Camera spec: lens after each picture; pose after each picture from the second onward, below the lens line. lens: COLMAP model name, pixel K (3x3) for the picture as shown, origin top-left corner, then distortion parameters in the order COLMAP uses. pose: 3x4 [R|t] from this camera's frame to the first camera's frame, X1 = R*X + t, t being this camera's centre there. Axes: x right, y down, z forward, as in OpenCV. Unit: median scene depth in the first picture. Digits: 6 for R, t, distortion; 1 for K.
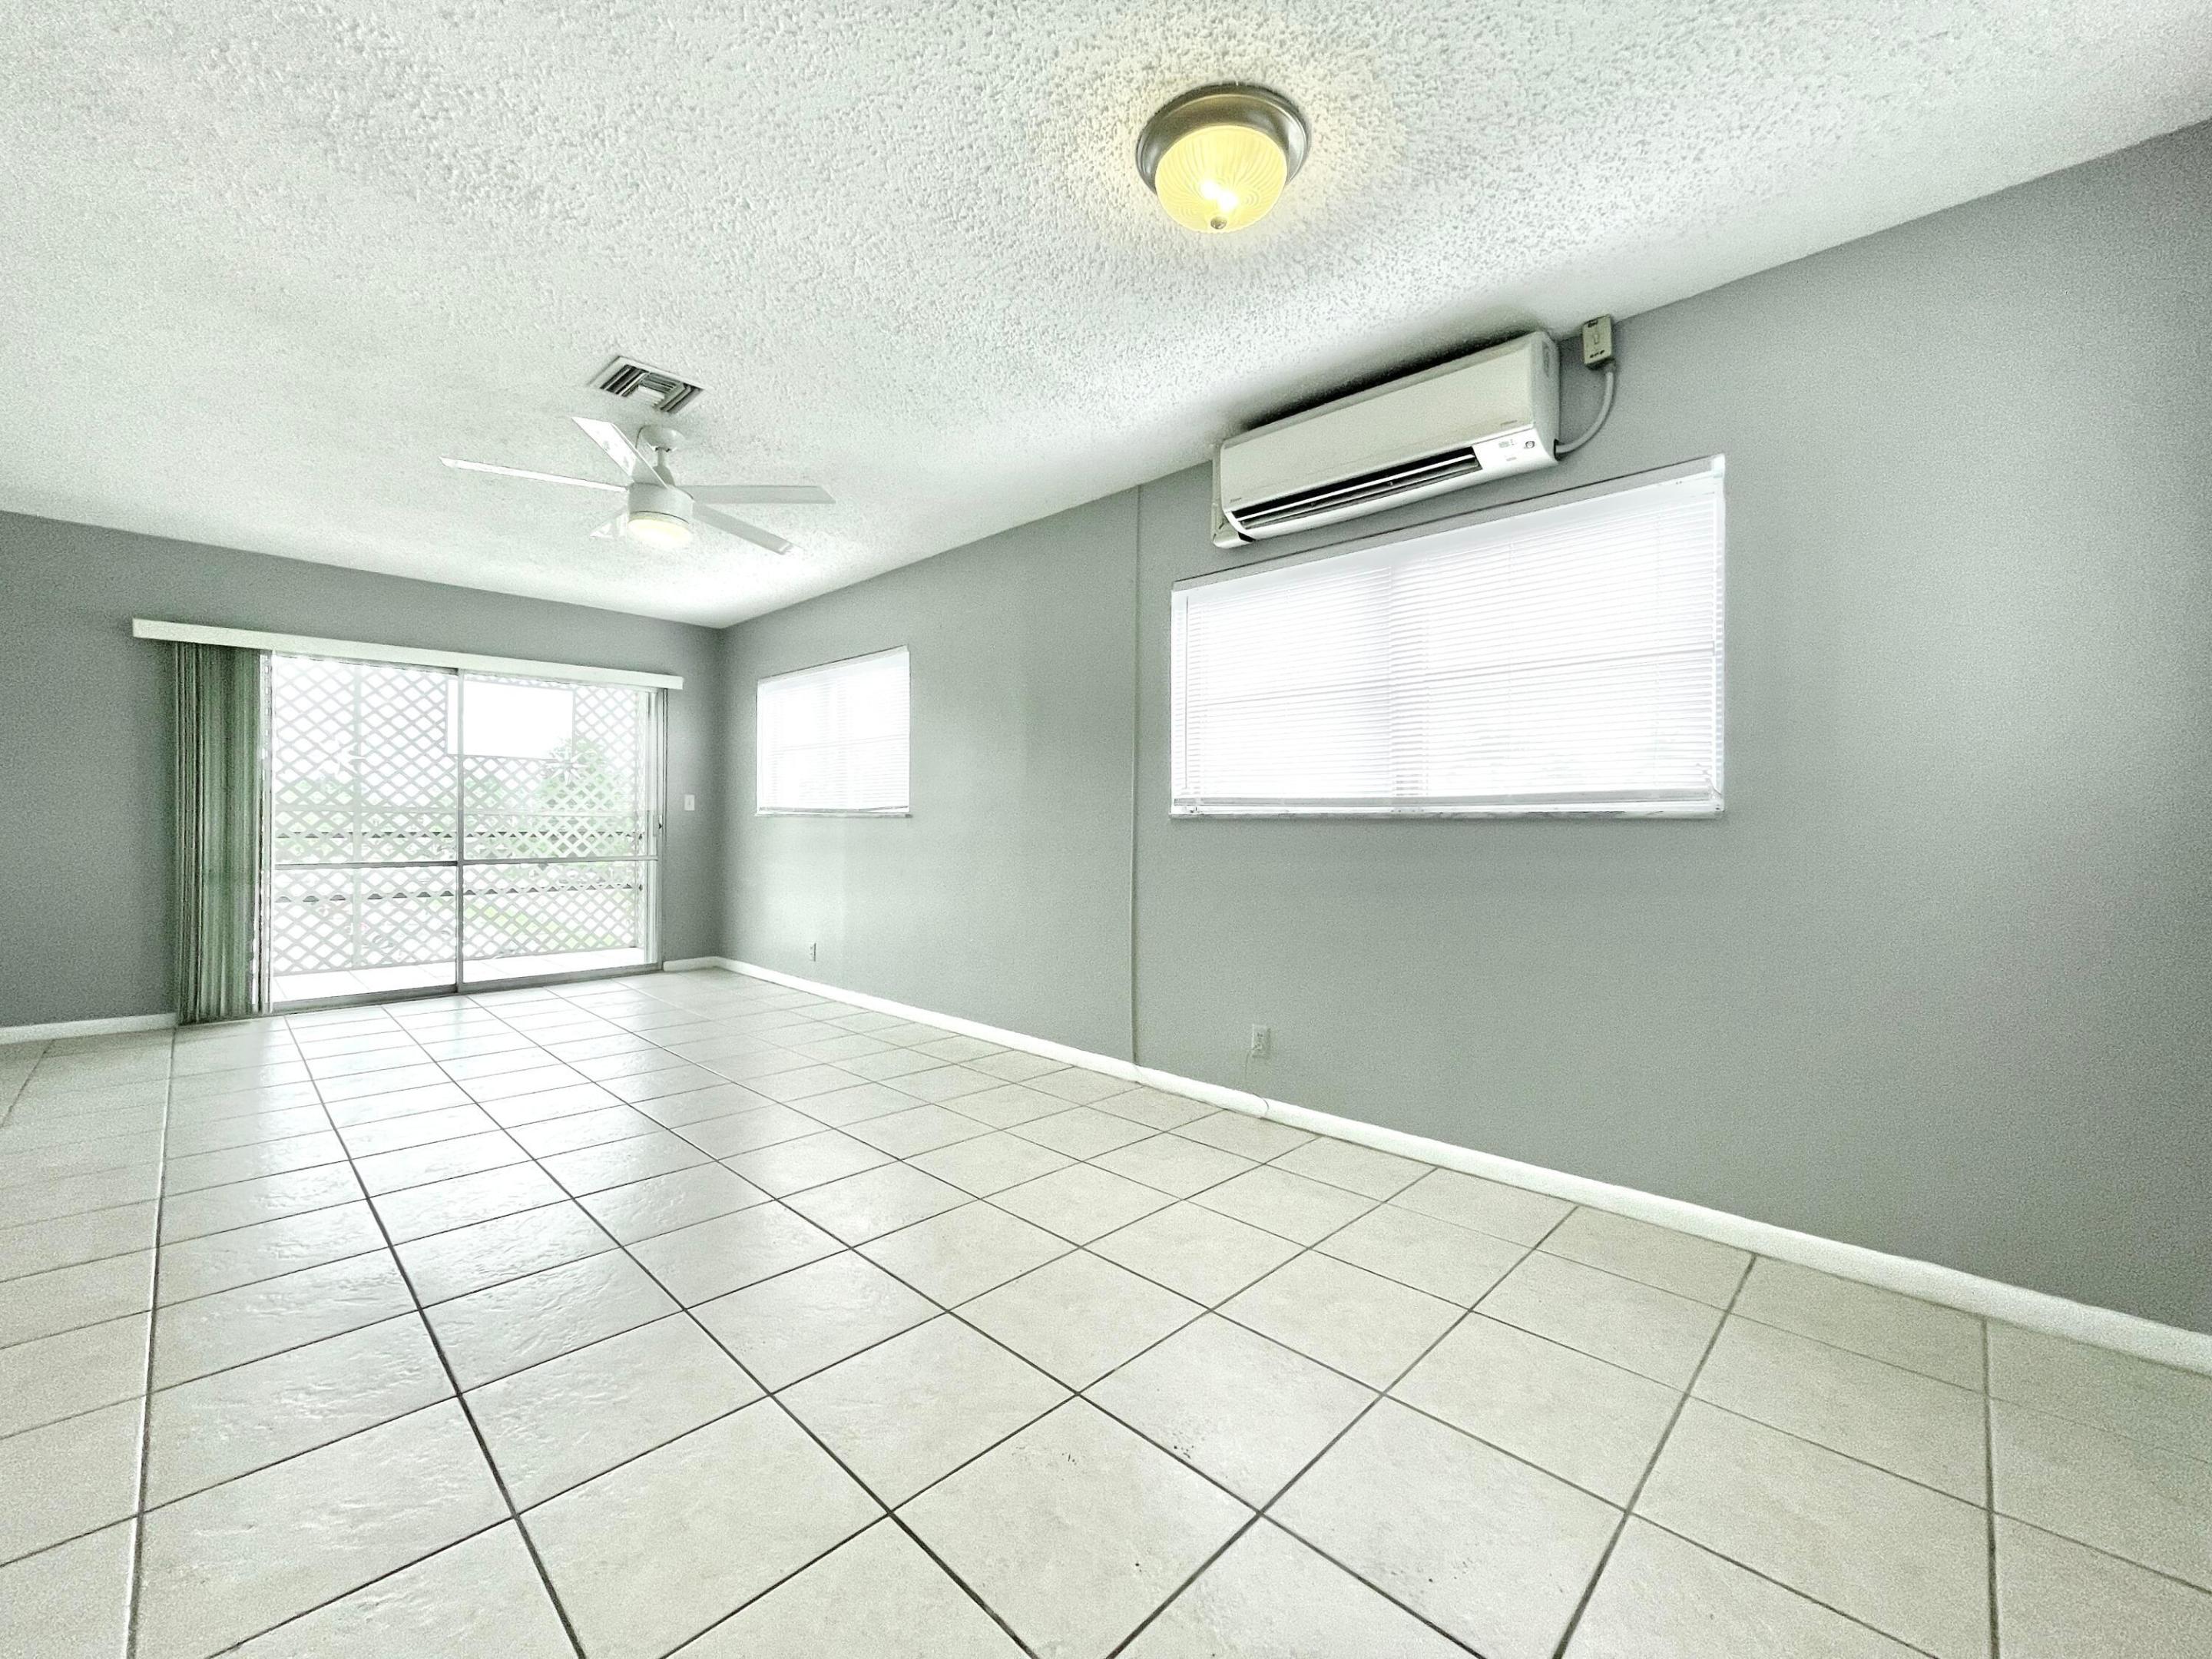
lens RADIAL K [[898.8, 0, 1094.6], [0, 898.8, 819.5], [0, 0, 1]] dist [0.006967, 0.000195]
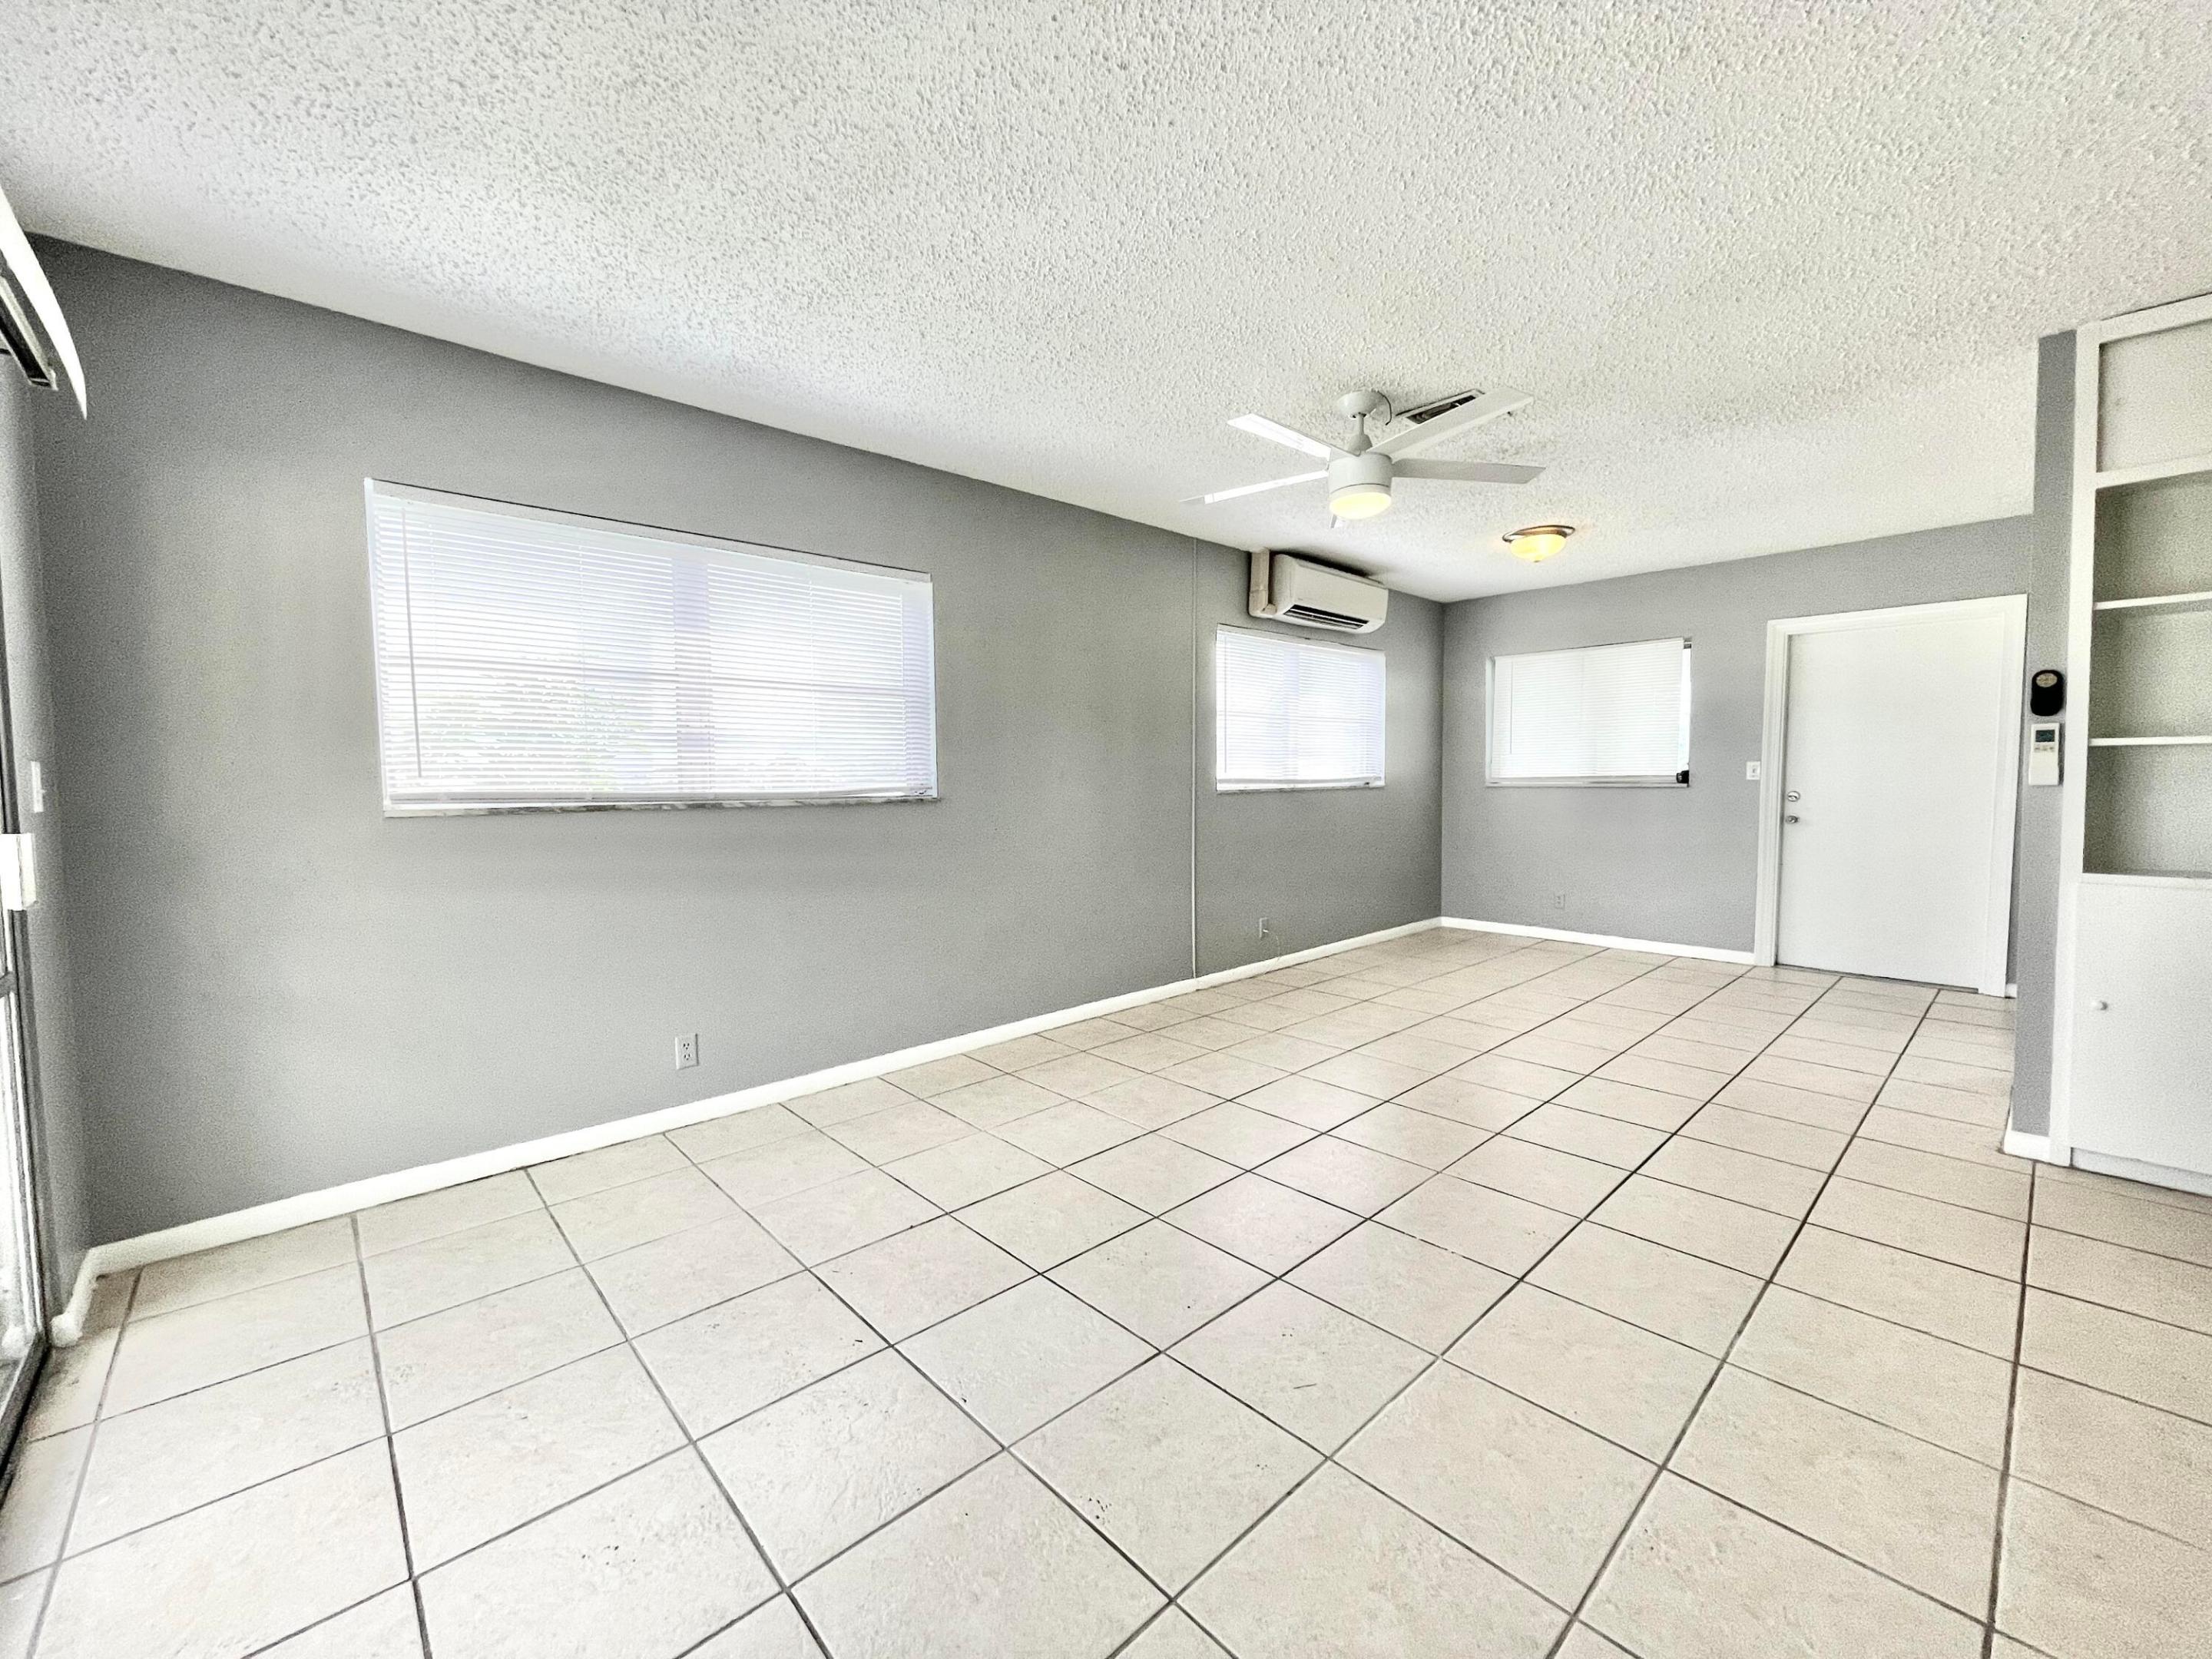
lens RADIAL K [[898.8, 0, 1099.7], [0, 898.8, 846.2], [0, 0, 1]] dist [0.006967, 0.000195]
pose [[0.038709, -0.073883, 0.996515, -1.344593], [0.020202, 0.997117, 0.073143, -0.025640], [-0.999046, 0.017300, 0.040090, 1.139830]]
